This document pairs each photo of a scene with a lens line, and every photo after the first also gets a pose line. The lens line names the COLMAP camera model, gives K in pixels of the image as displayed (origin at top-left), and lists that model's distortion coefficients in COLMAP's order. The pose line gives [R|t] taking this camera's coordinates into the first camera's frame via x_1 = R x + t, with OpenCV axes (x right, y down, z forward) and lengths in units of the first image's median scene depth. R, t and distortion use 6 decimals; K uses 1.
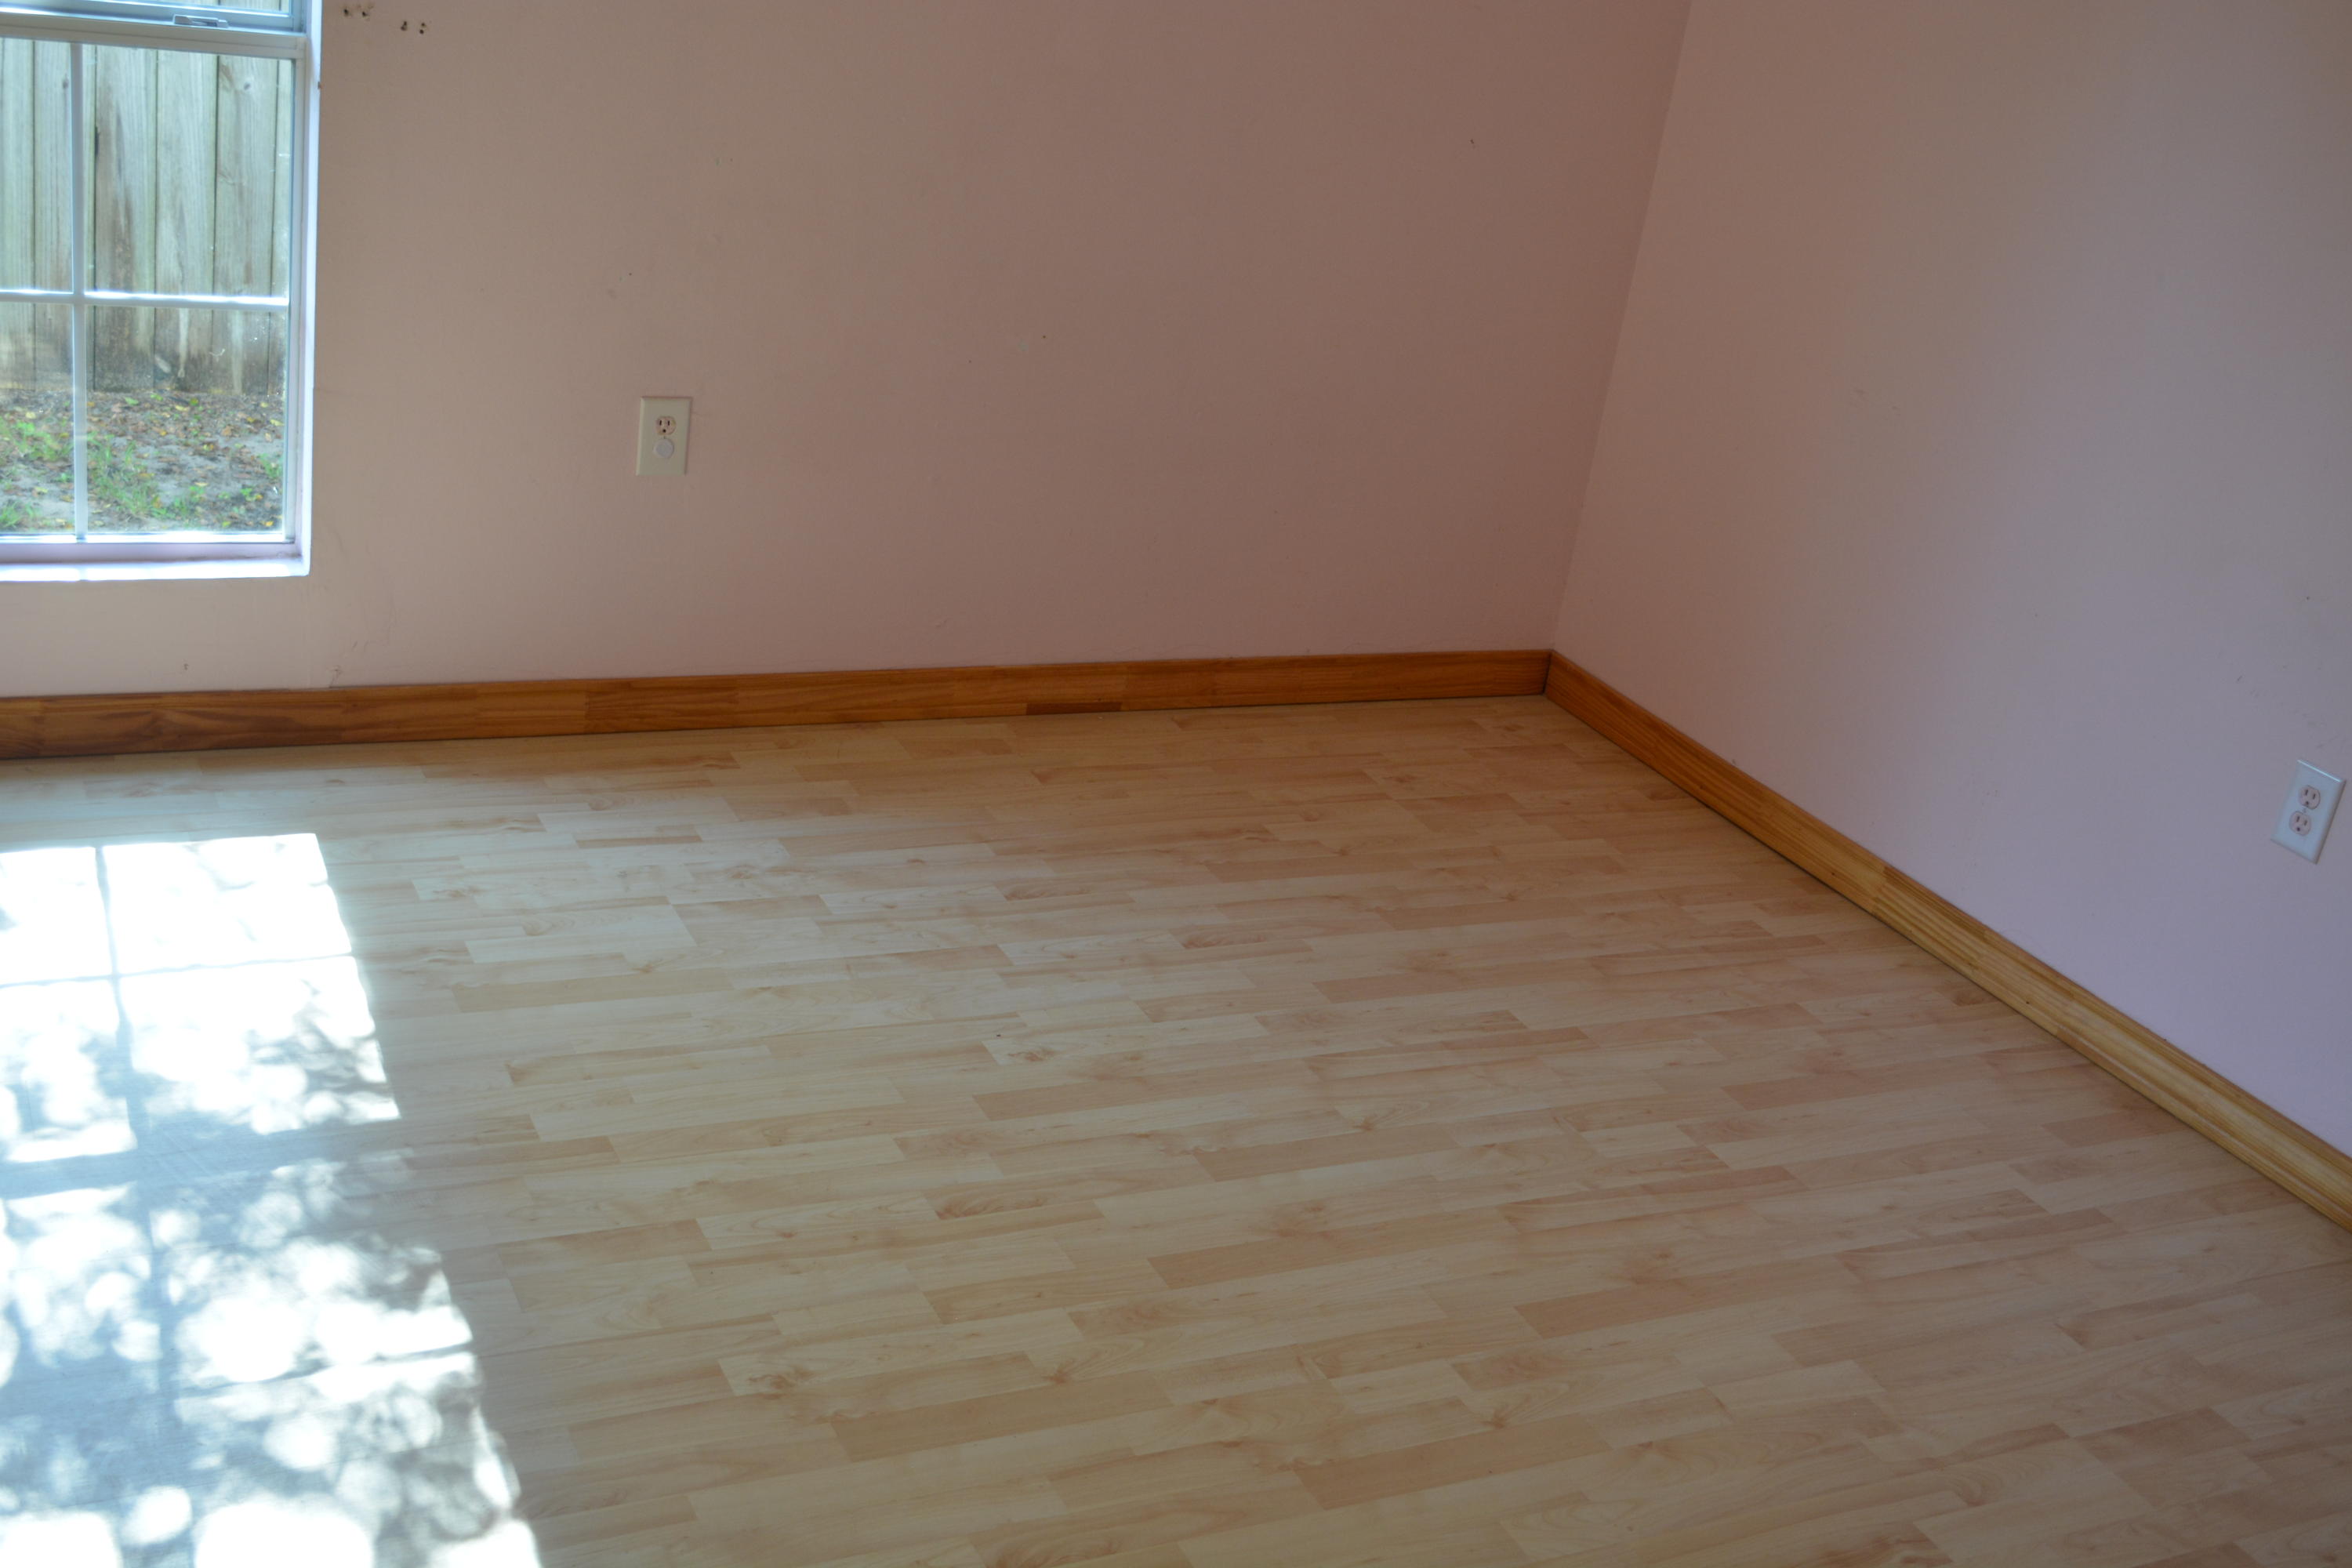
lens RADIAL K [[2448.2, 0, 1176.0], [0, 2448.2, 784.0], [0, 0, 1]] dist [-0.024005, -0.001921]
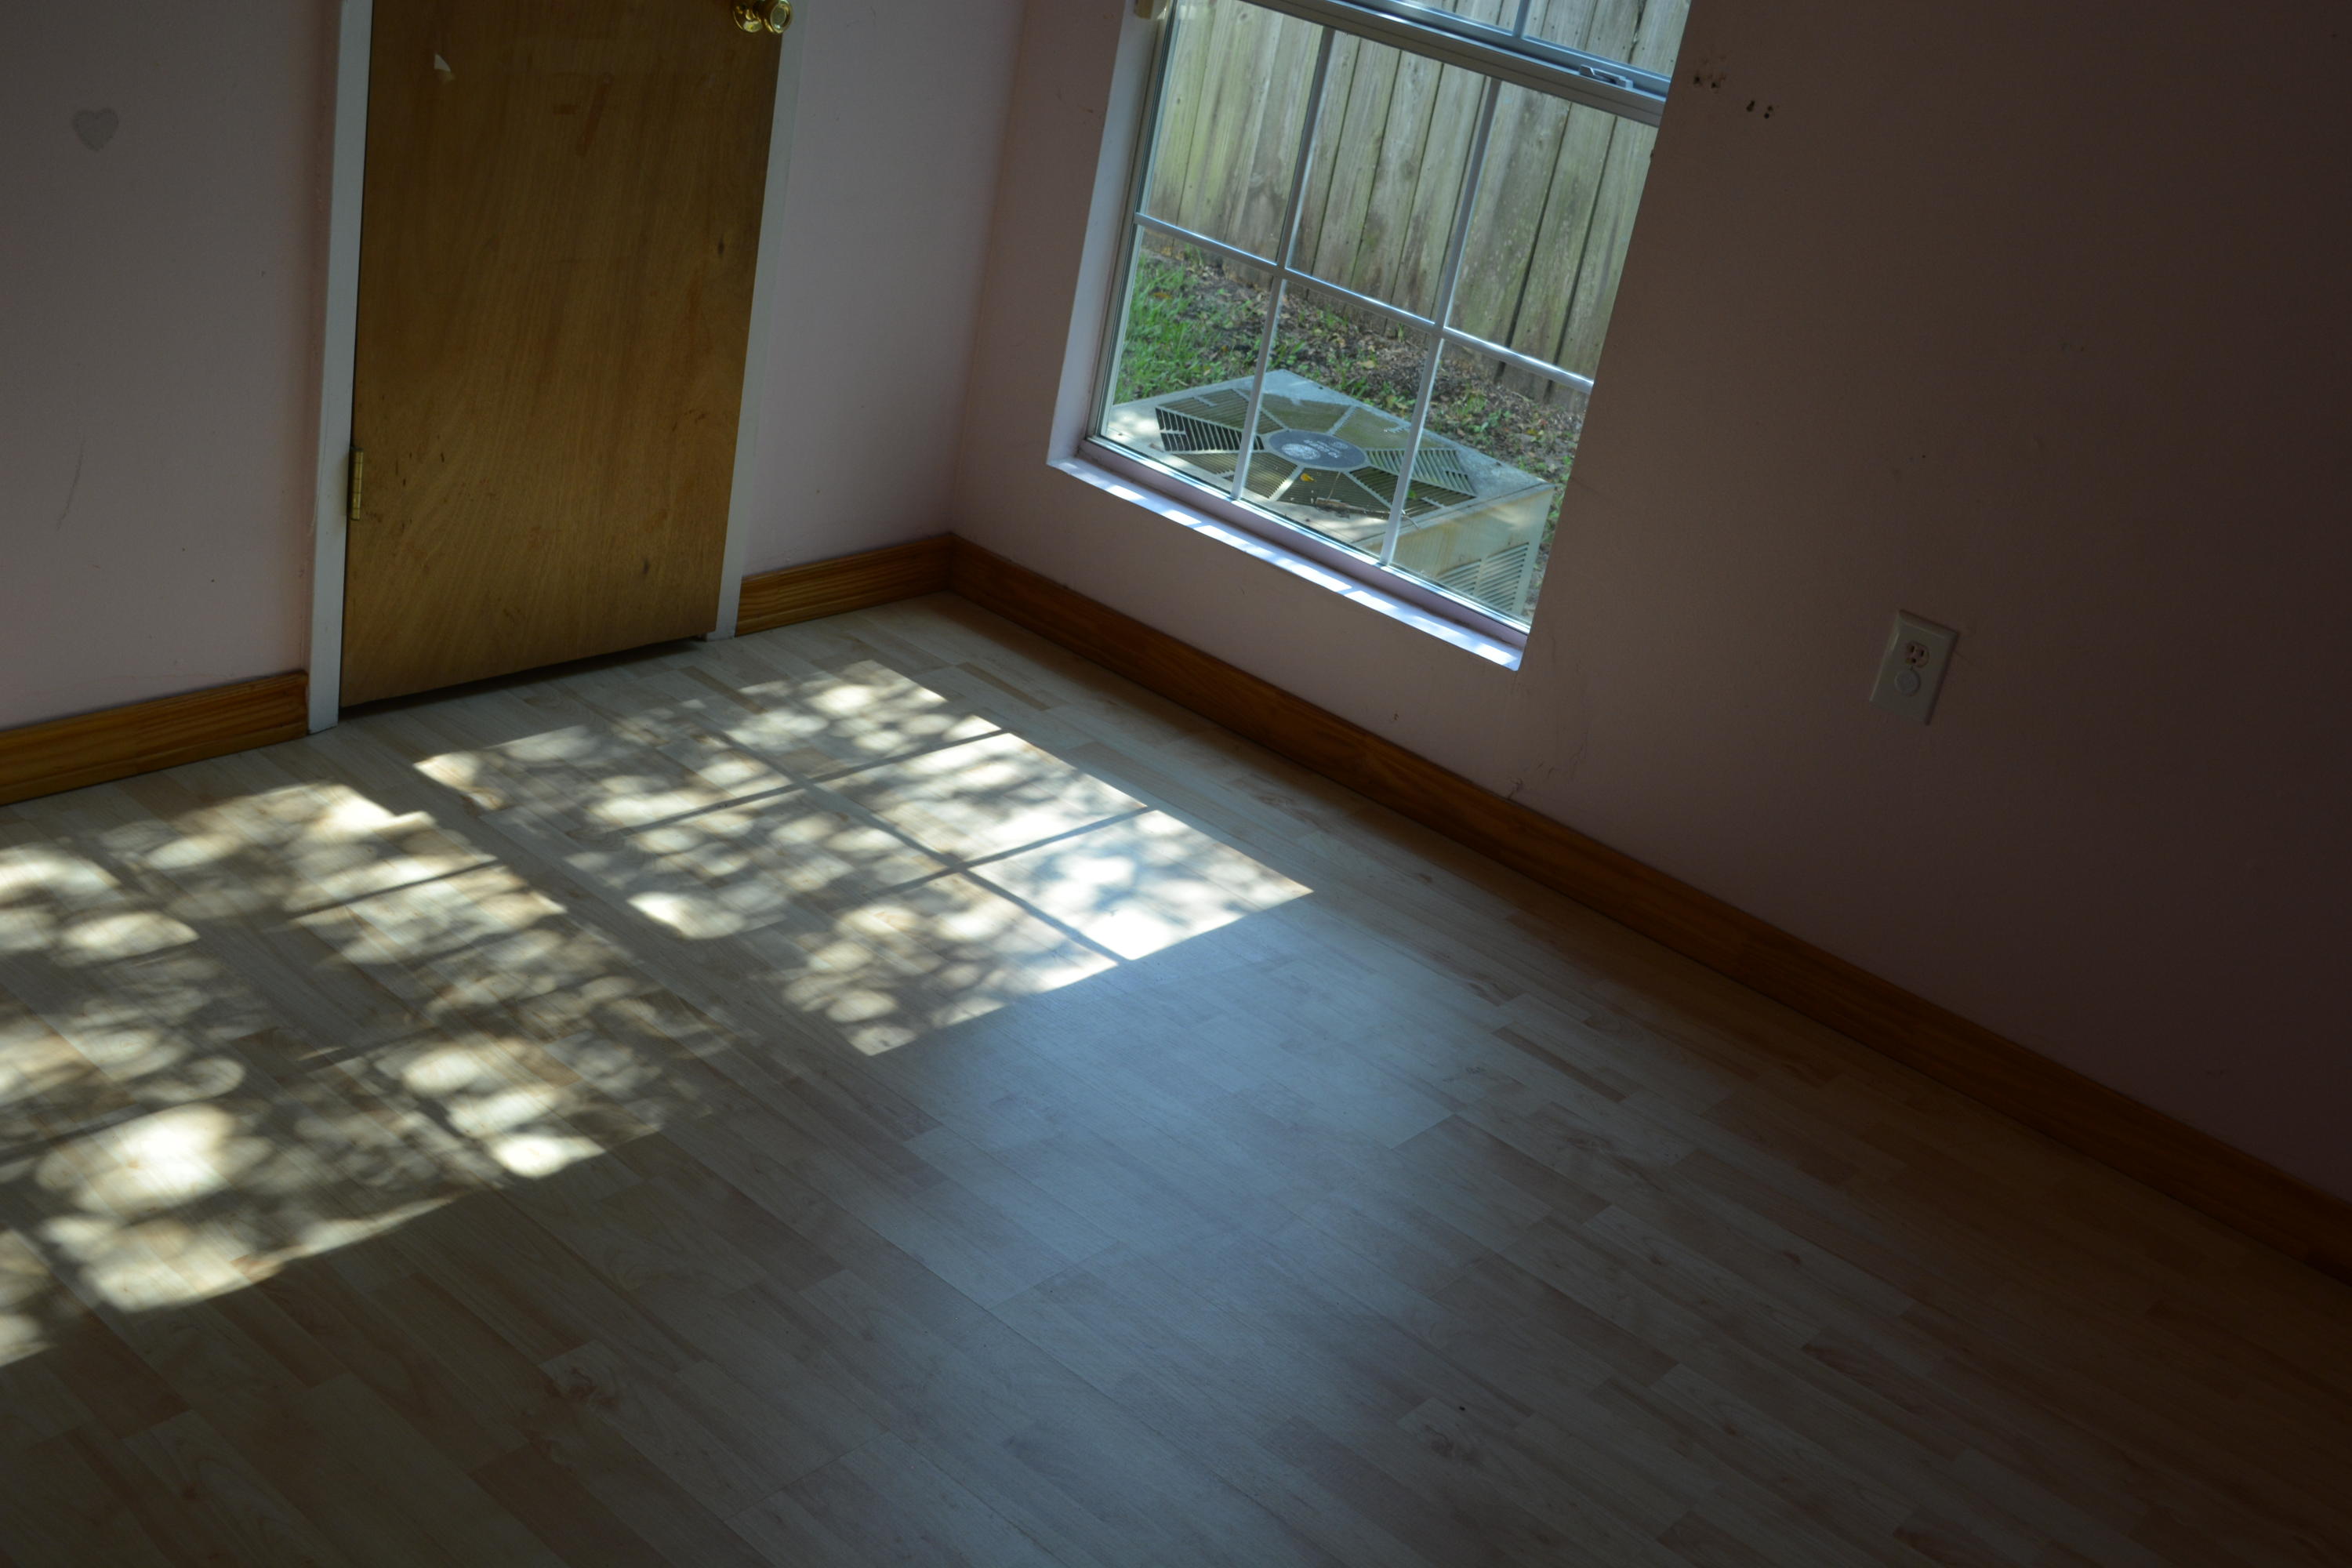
lens RADIAL K [[2448.2, 0, 1176.0], [0, 2448.2, 784.0], [0, 0, 1]] dist [-0.024005, -0.001921]
pose [[0.435135, 0.322372, -0.840675, 0.393834], [-0.459289, 0.882560, 0.100704, -0.084700], [0.774410, 0.342293, 0.532094, 0.434727]]
